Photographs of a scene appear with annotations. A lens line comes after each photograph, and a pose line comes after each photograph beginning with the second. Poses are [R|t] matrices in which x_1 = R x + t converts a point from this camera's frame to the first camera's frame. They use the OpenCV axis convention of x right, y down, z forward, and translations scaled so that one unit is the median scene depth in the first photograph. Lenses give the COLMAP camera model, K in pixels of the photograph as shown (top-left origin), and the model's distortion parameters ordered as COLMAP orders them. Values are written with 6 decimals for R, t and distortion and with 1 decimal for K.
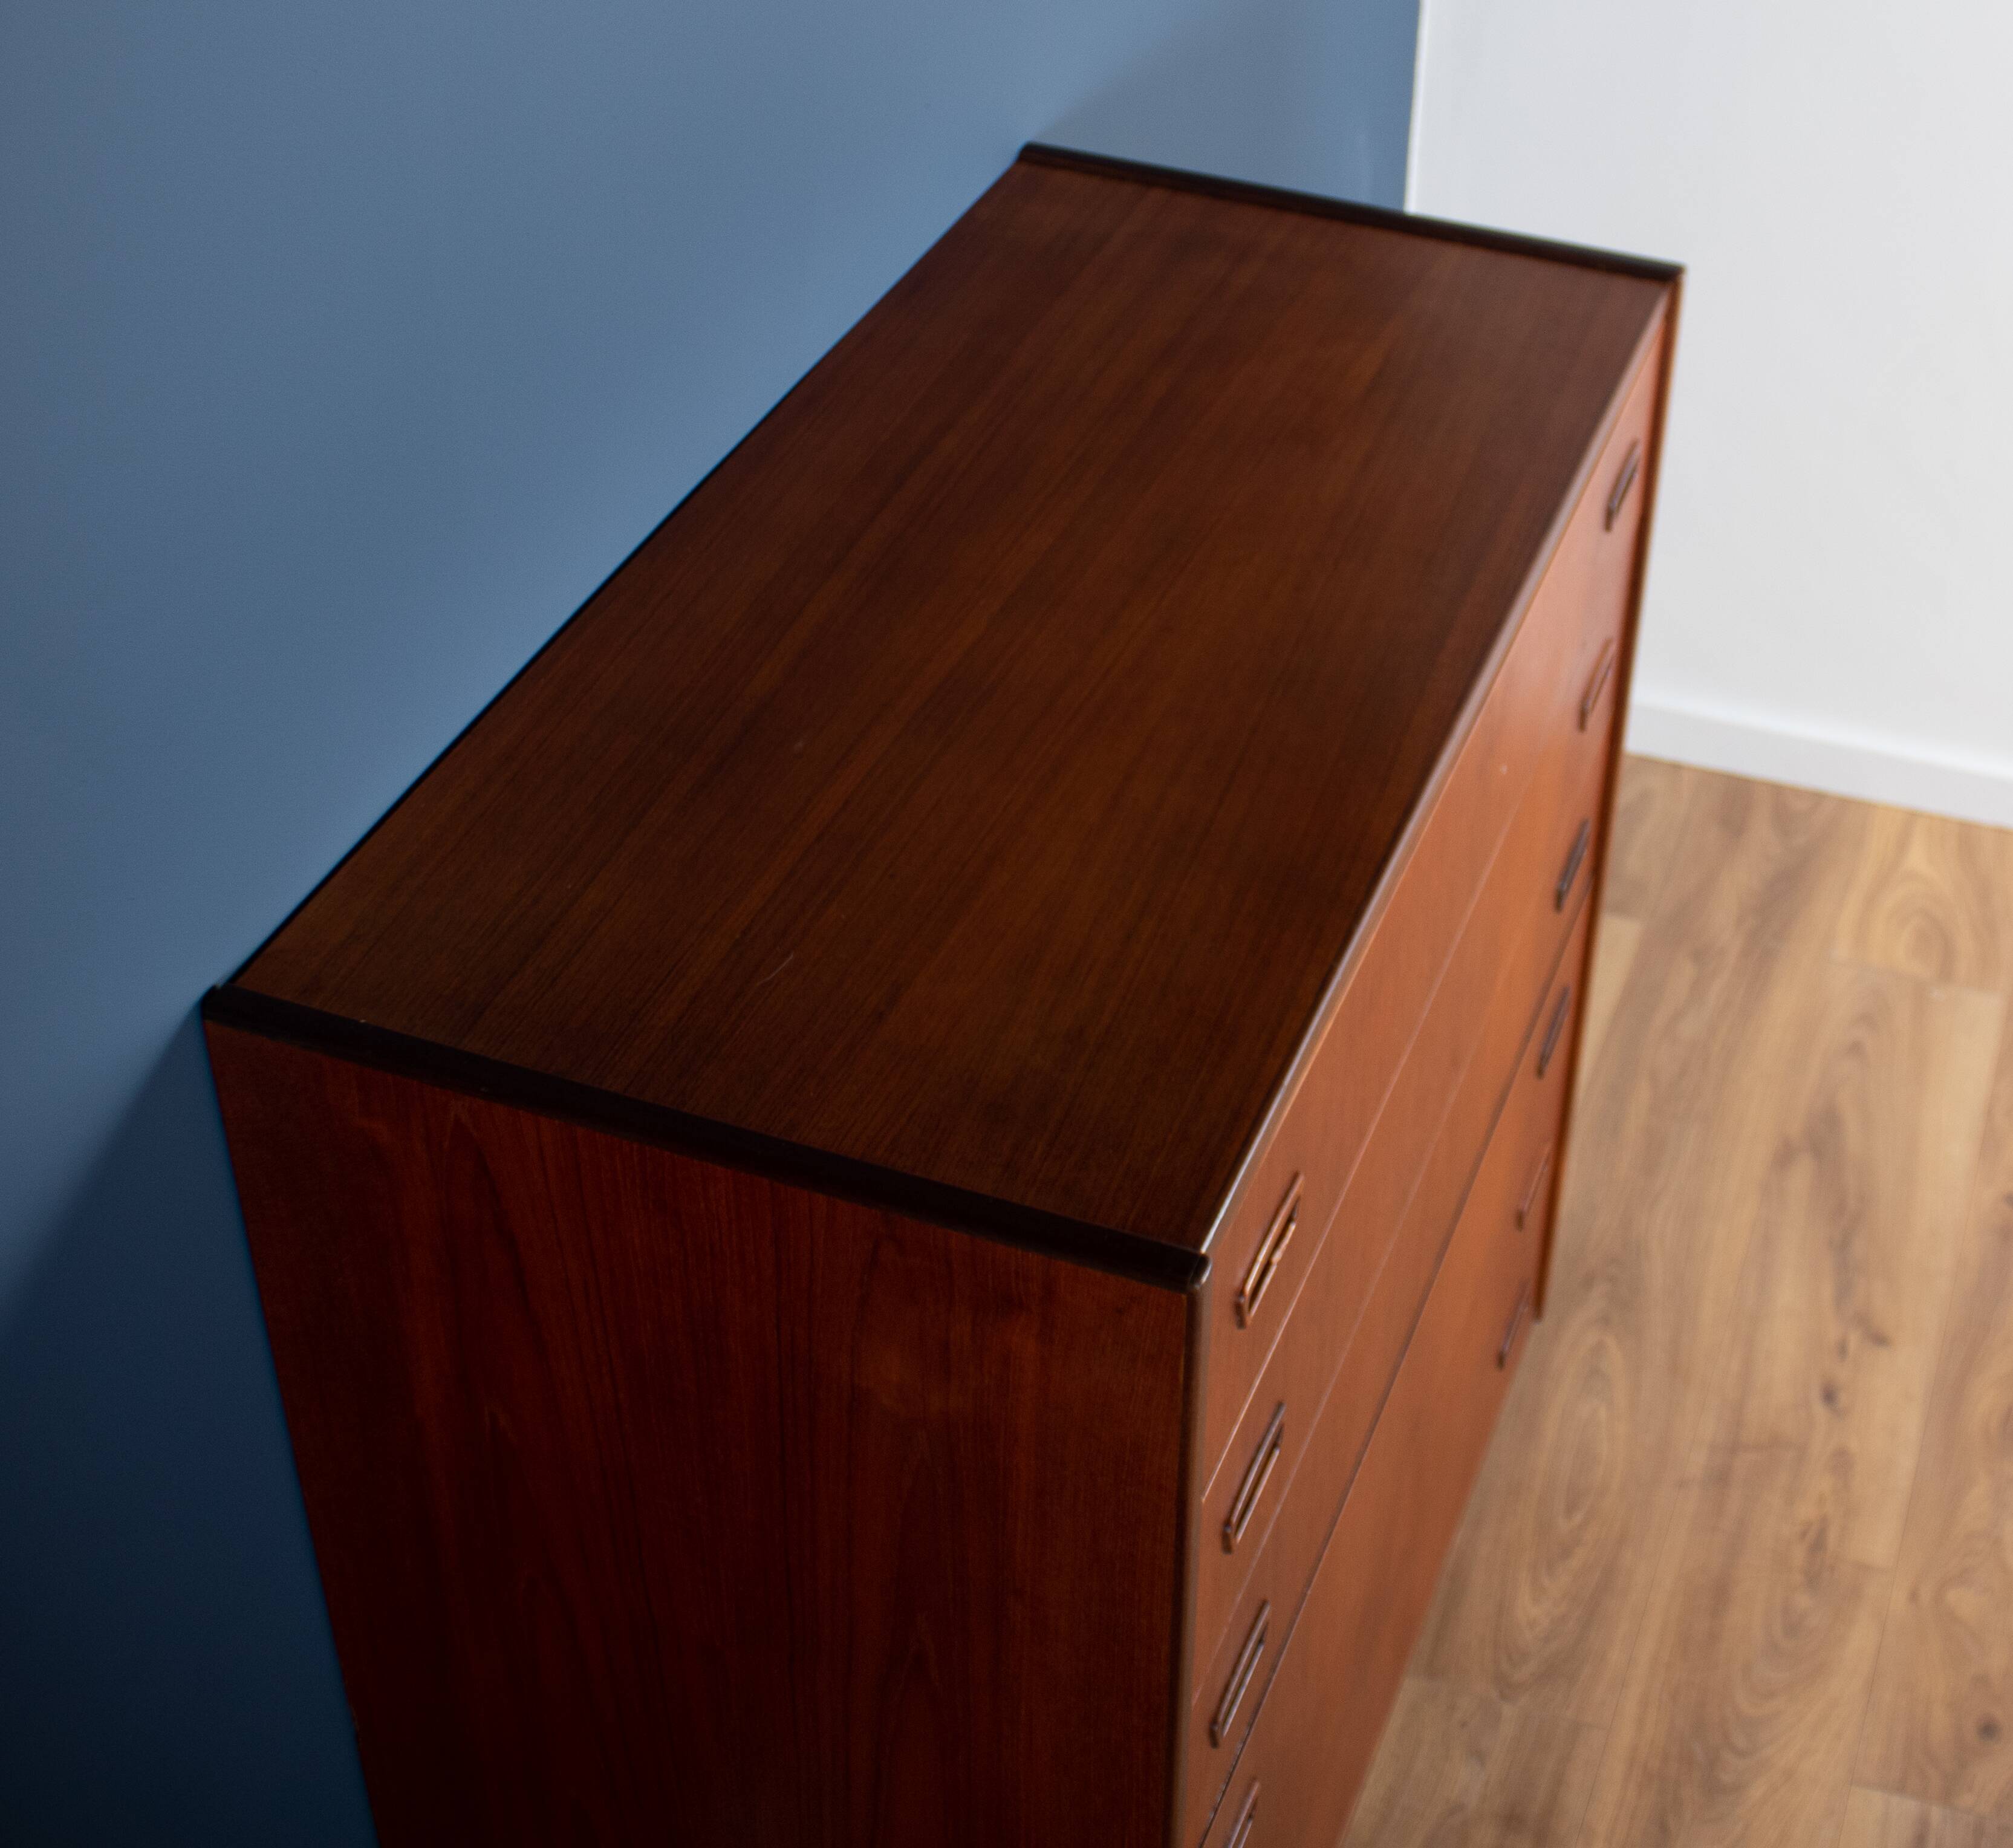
lens RADIAL K [[3001.9, 0, 1383.8], [0, 3001.9, 650.7], [0, 0, 1]] dist [-0.098773, 0.000000]
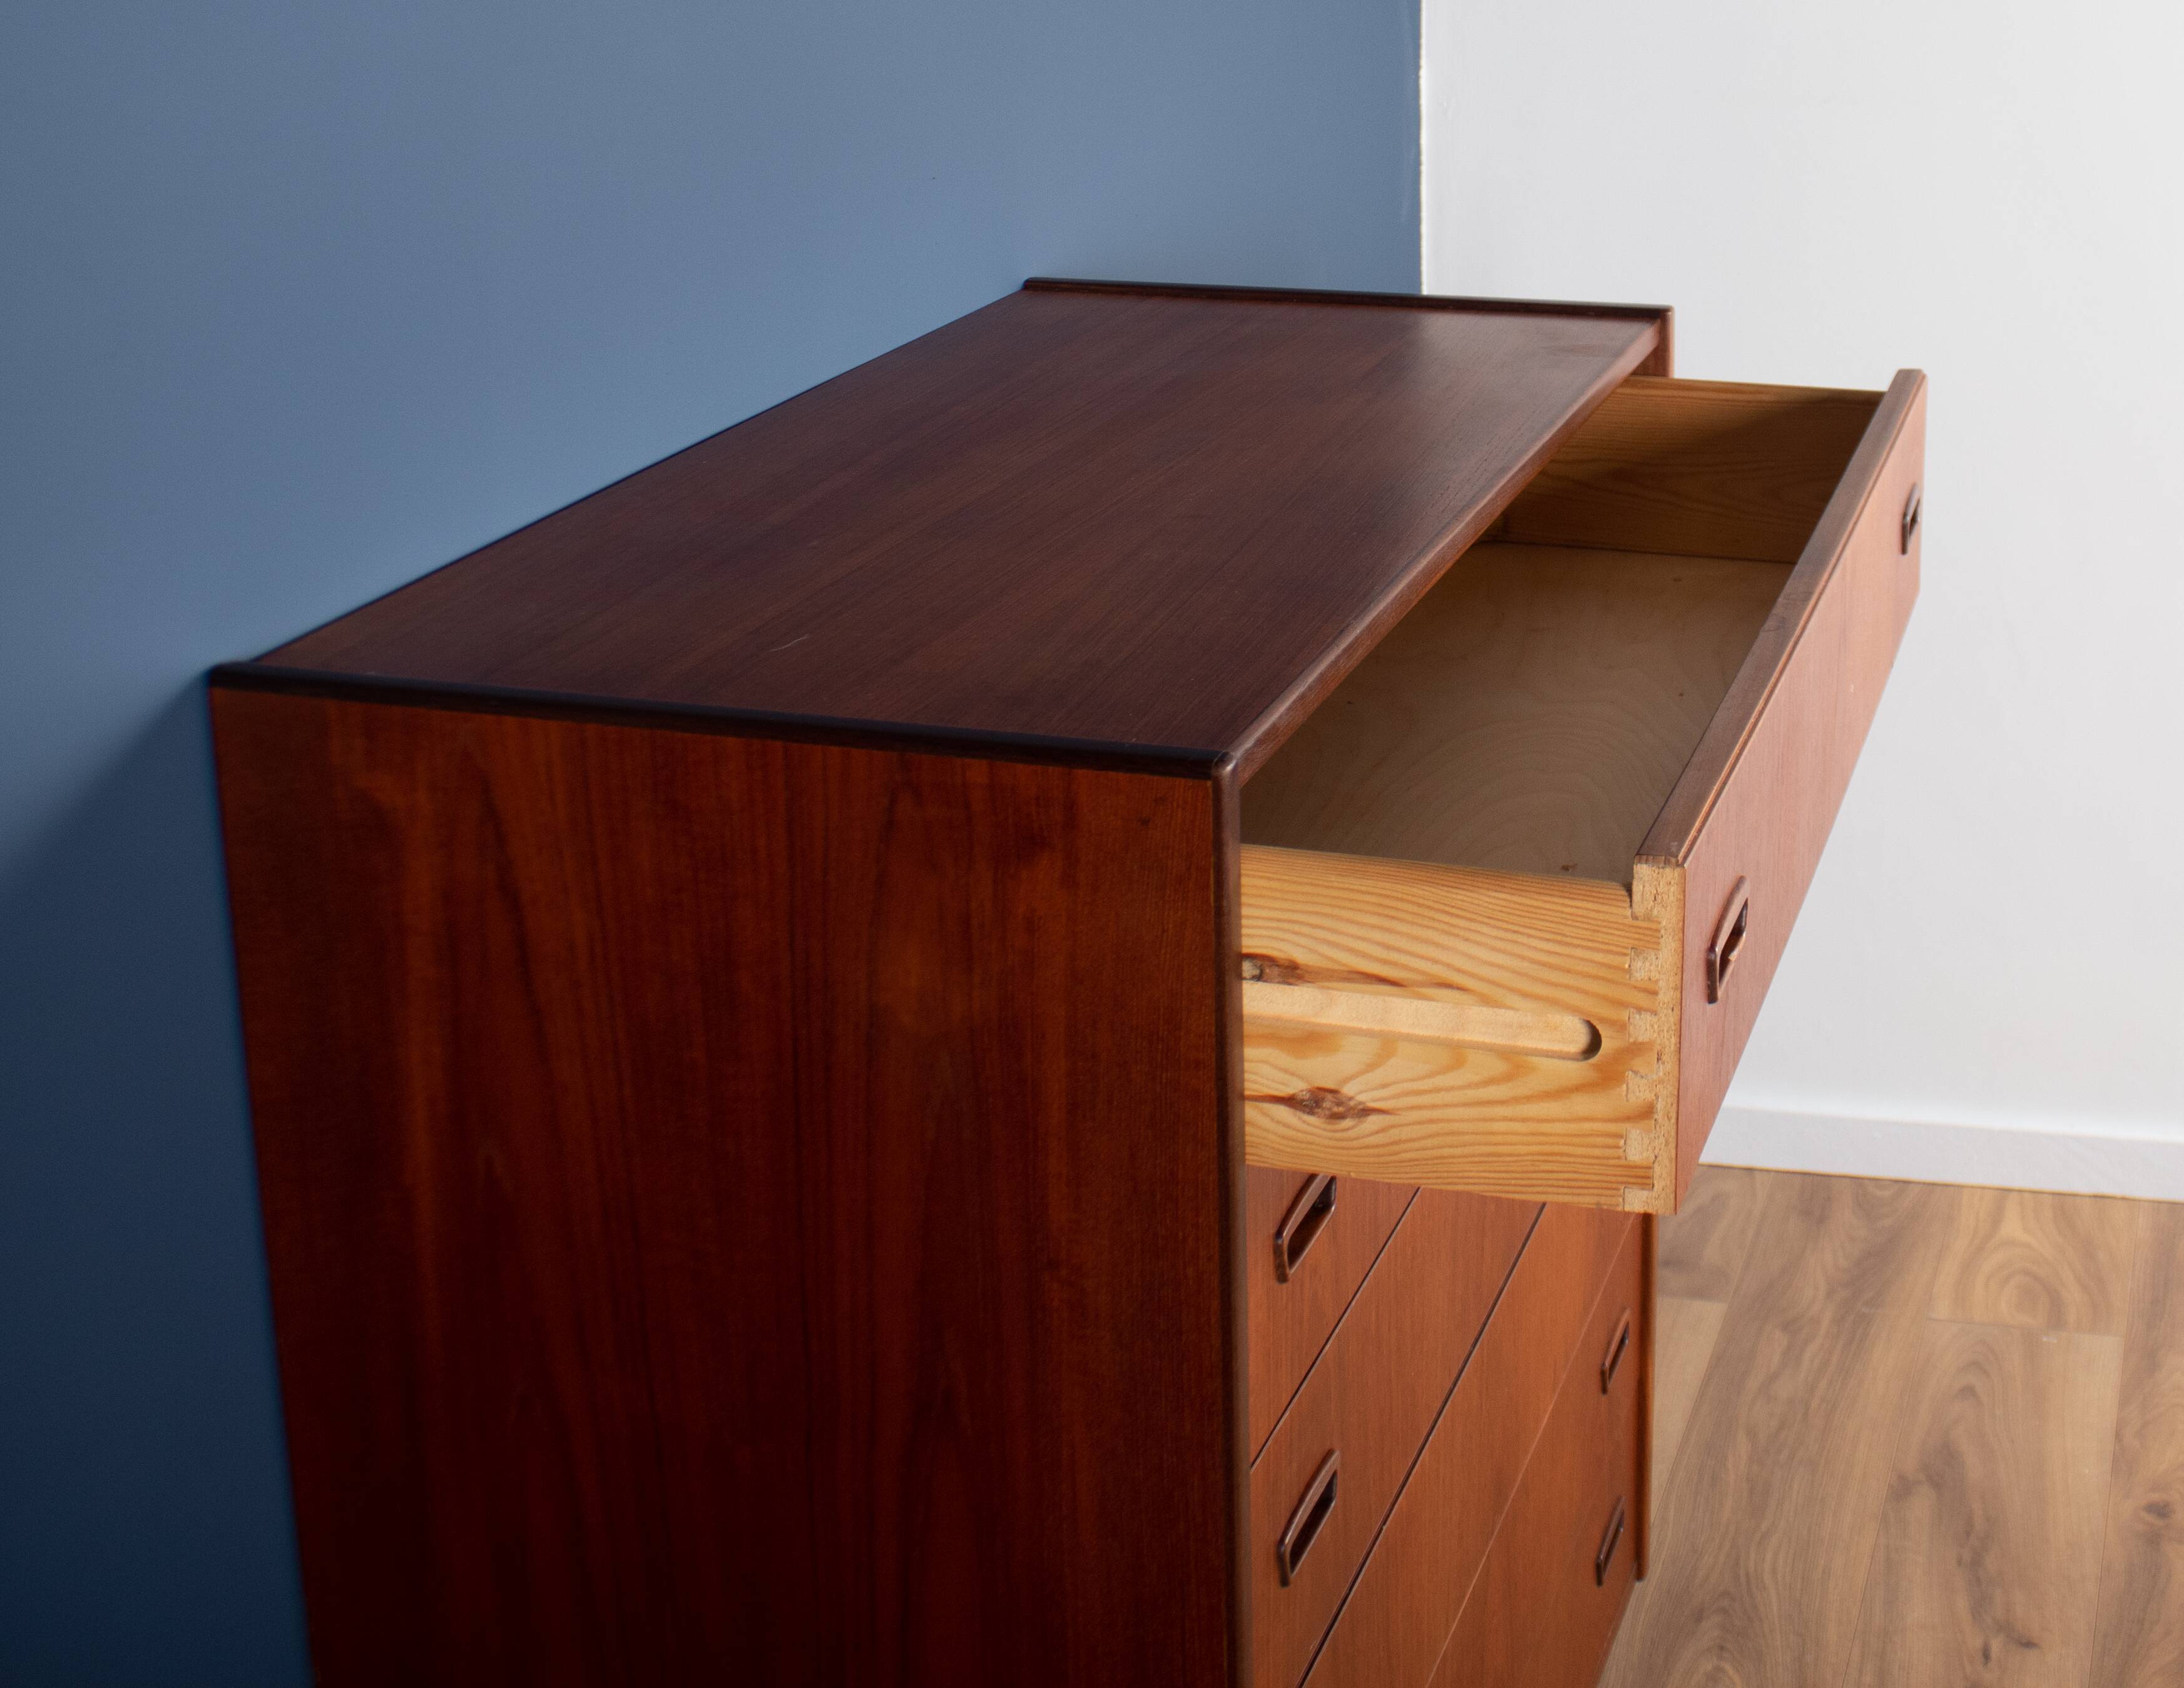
lens RADIAL K [[3144.8, 0, 1466.9], [0, 3144.8, 530.0], [0, 0, 1]] dist [-0.103582, 0.000000]
pose [[0.997072, -0.072334, 0.024819, -0.001355], [0.076471, 0.940512, -0.331043, 0.238031], [0.000603, 0.331971, 0.943289, 0.004373]]
